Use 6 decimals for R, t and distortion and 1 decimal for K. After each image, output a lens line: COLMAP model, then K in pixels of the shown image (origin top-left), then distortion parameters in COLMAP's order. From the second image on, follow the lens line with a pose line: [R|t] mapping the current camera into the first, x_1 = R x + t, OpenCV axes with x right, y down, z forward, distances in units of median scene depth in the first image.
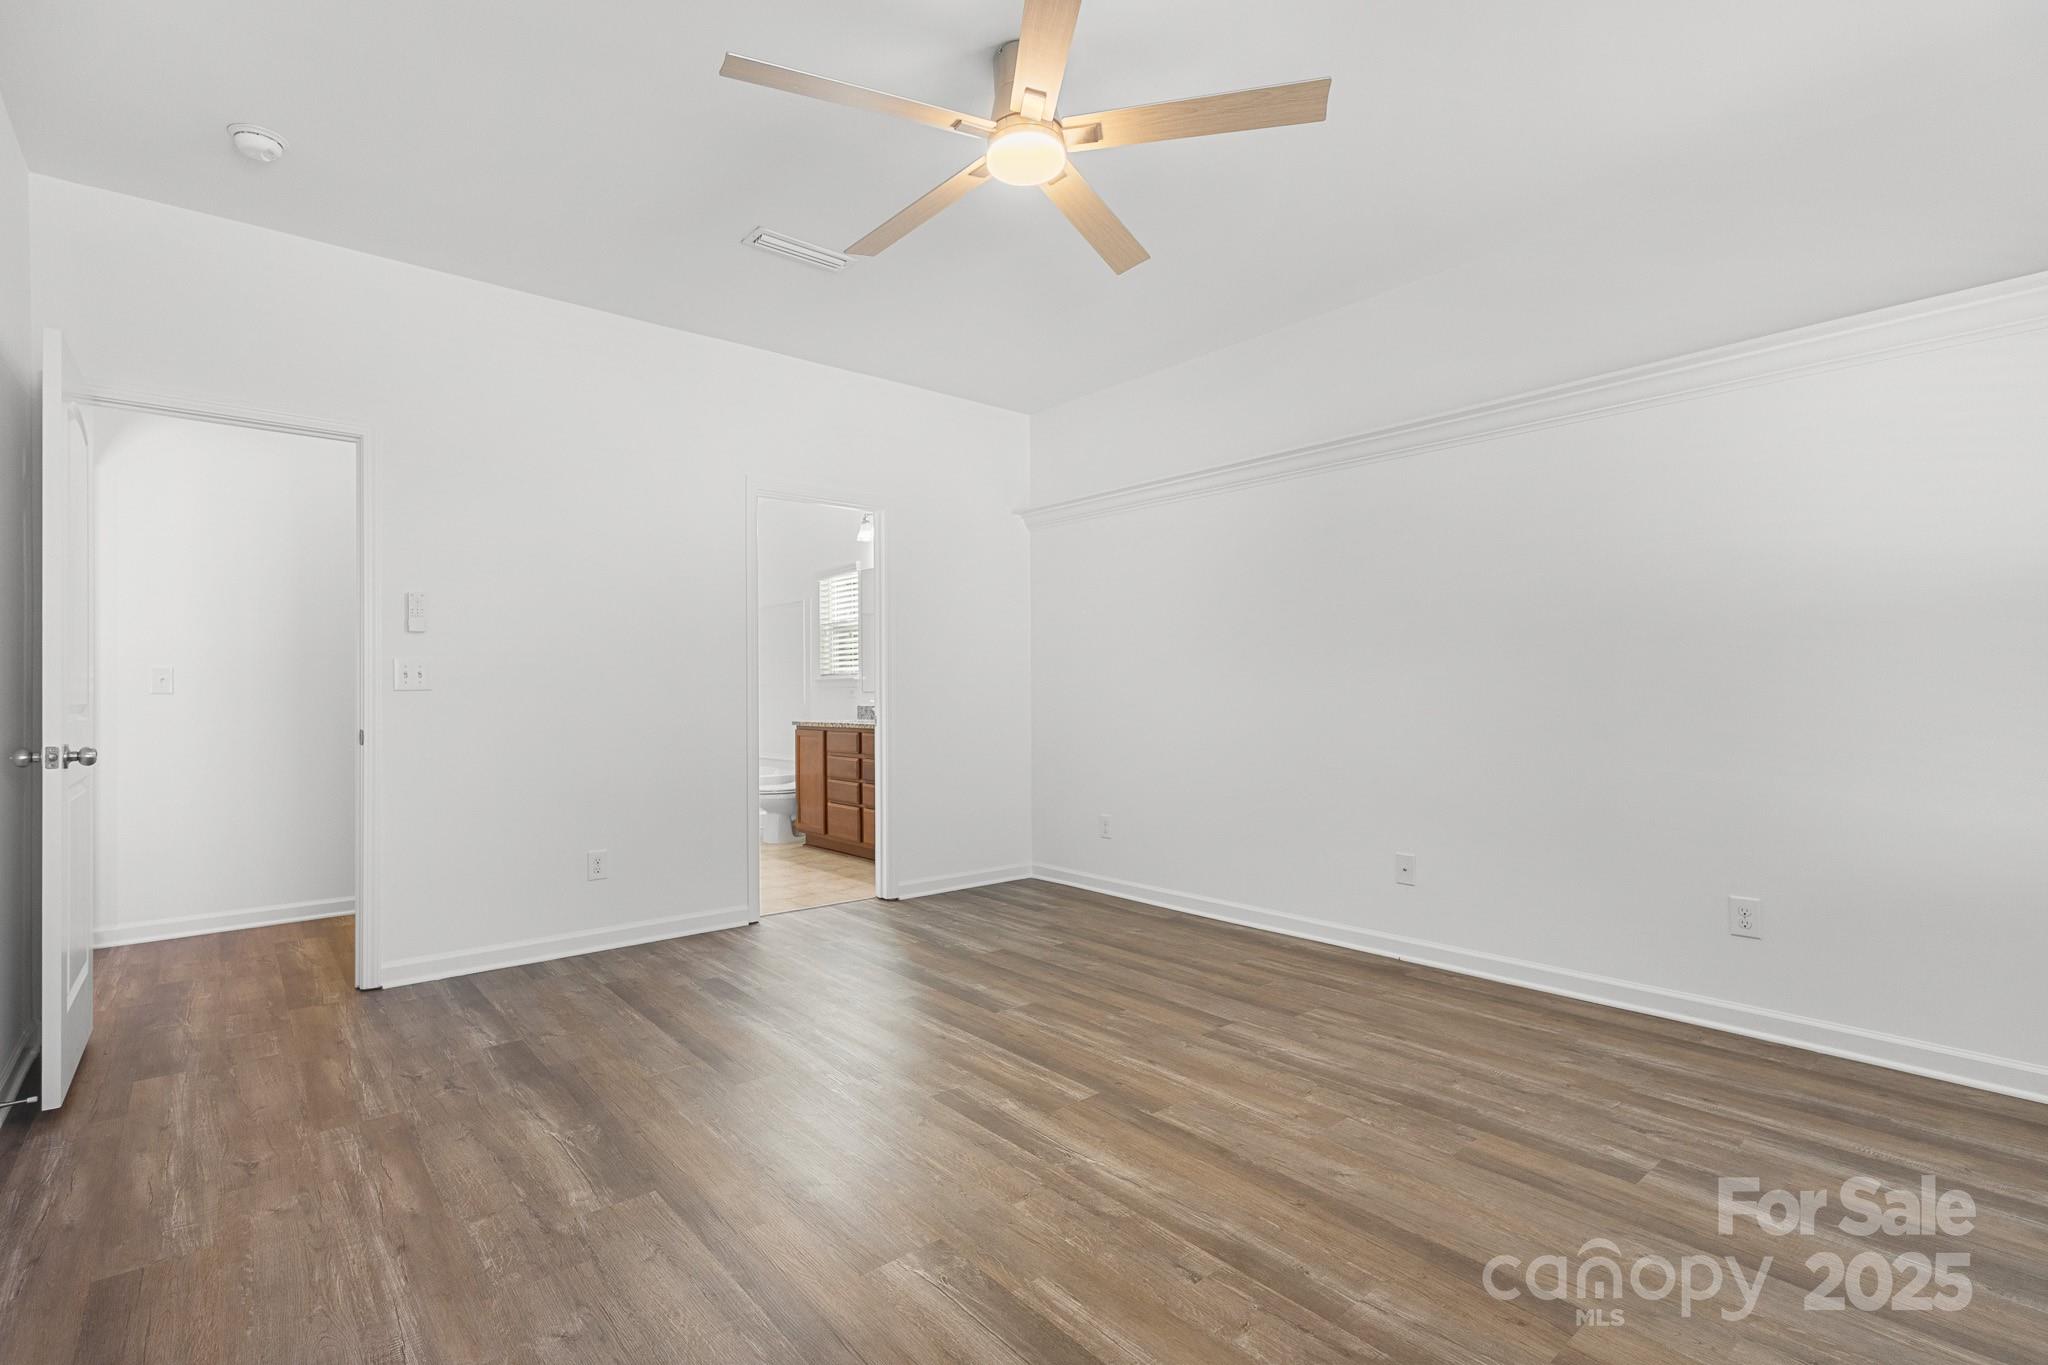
lens RADIAL K [[945.3, 0, 1030.2], [0, 945.3, 691.2], [0, 0, 1]] dist [0.003049, 0.000253]
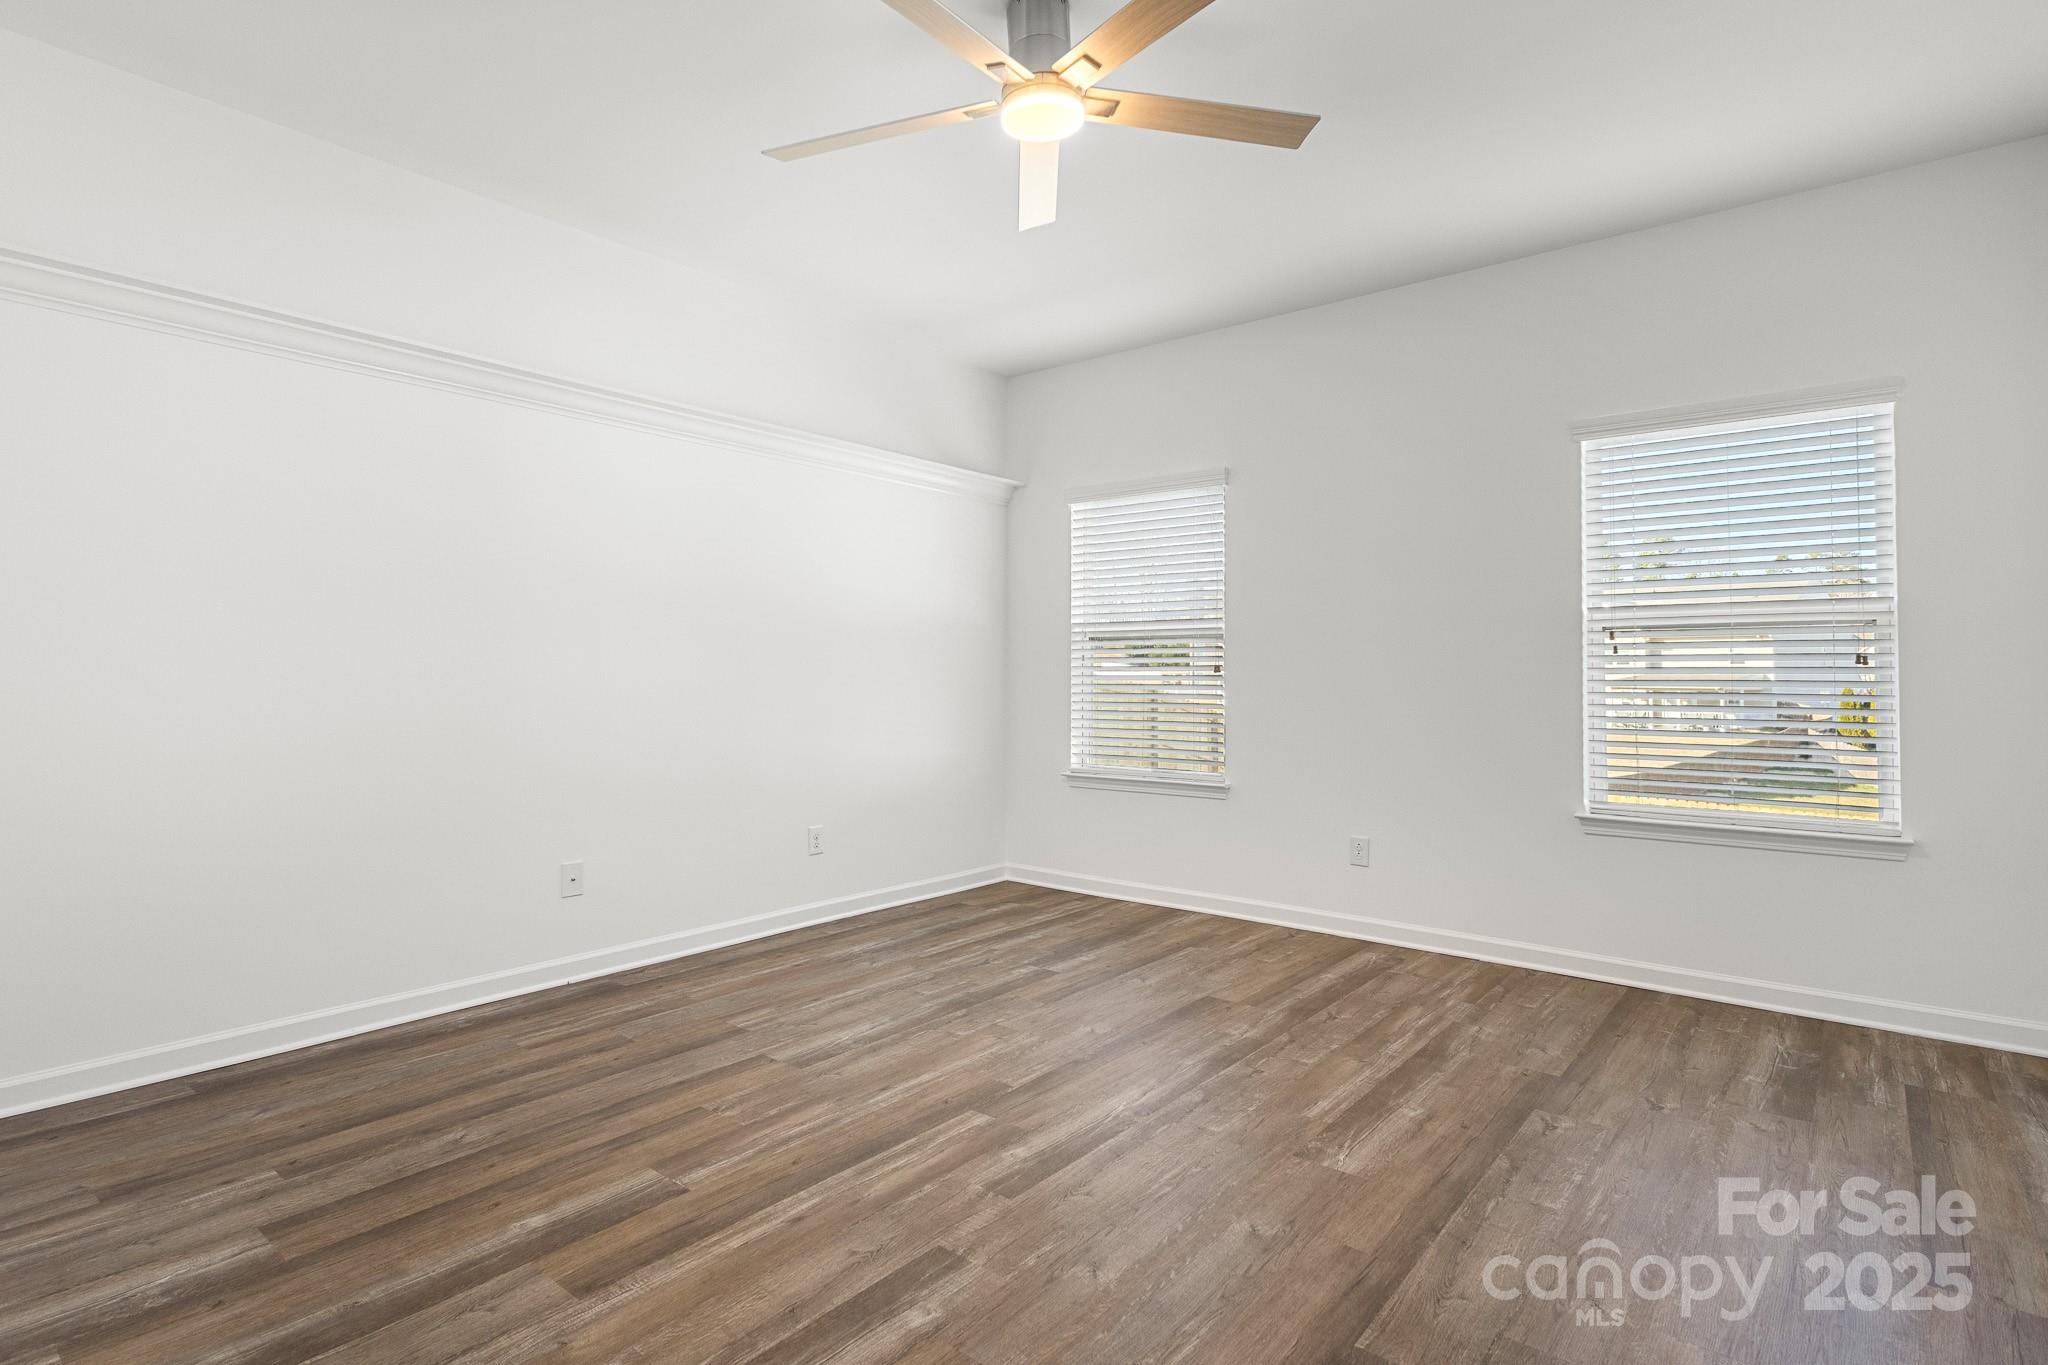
lens RADIAL K [[1009.3, 0, 1022.5], [0, 1009.3, 685.3], [0, 0, 1]] dist [0.004674, 0.000379]
pose [[-0.164106, -0.003302, 0.986437, -0.751575], [-0.002787, 0.999992, 0.002884, 0.002537], [-0.986439, -0.002276, -0.164114, 0.915951]]
